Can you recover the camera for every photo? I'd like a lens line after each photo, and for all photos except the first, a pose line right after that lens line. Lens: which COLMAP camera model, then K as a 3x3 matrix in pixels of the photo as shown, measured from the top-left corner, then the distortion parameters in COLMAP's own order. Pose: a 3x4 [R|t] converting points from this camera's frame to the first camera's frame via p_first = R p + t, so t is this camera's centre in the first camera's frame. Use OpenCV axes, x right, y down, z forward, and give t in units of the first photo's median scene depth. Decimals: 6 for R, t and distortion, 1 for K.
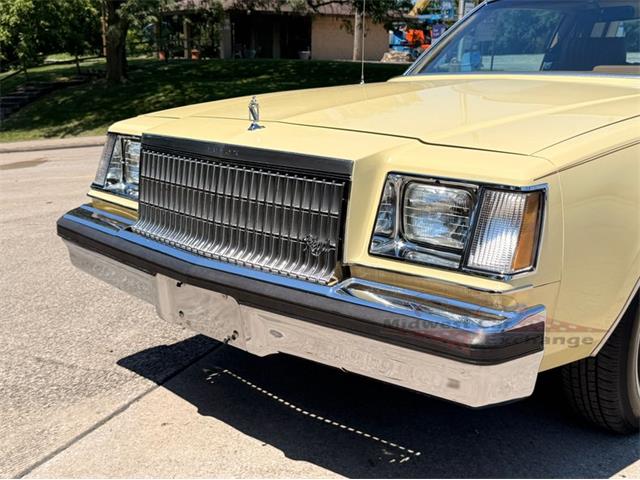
lens RADIAL K [[830.3, 0, 321.5], [0, 830.3, 241.1], [0, 0, 1]] dist [0.093253, 0.000000]
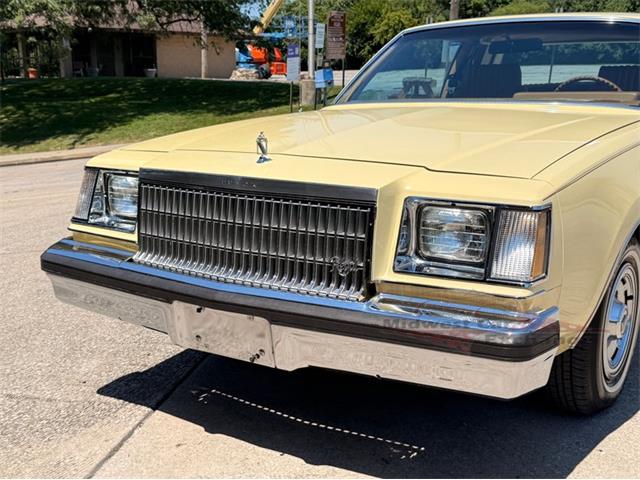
lens RADIAL K [[830.3, 0, 324.2], [0, 830.3, 238.8], [0, 0, 1]] dist [0.093253, 0.000000]
pose [[0.981971, -0.049457, 0.182446, -0.187292], [0.053253, 0.998454, -0.015960, -0.012185], [-0.181375, 0.025388, 0.983086, -0.068159]]
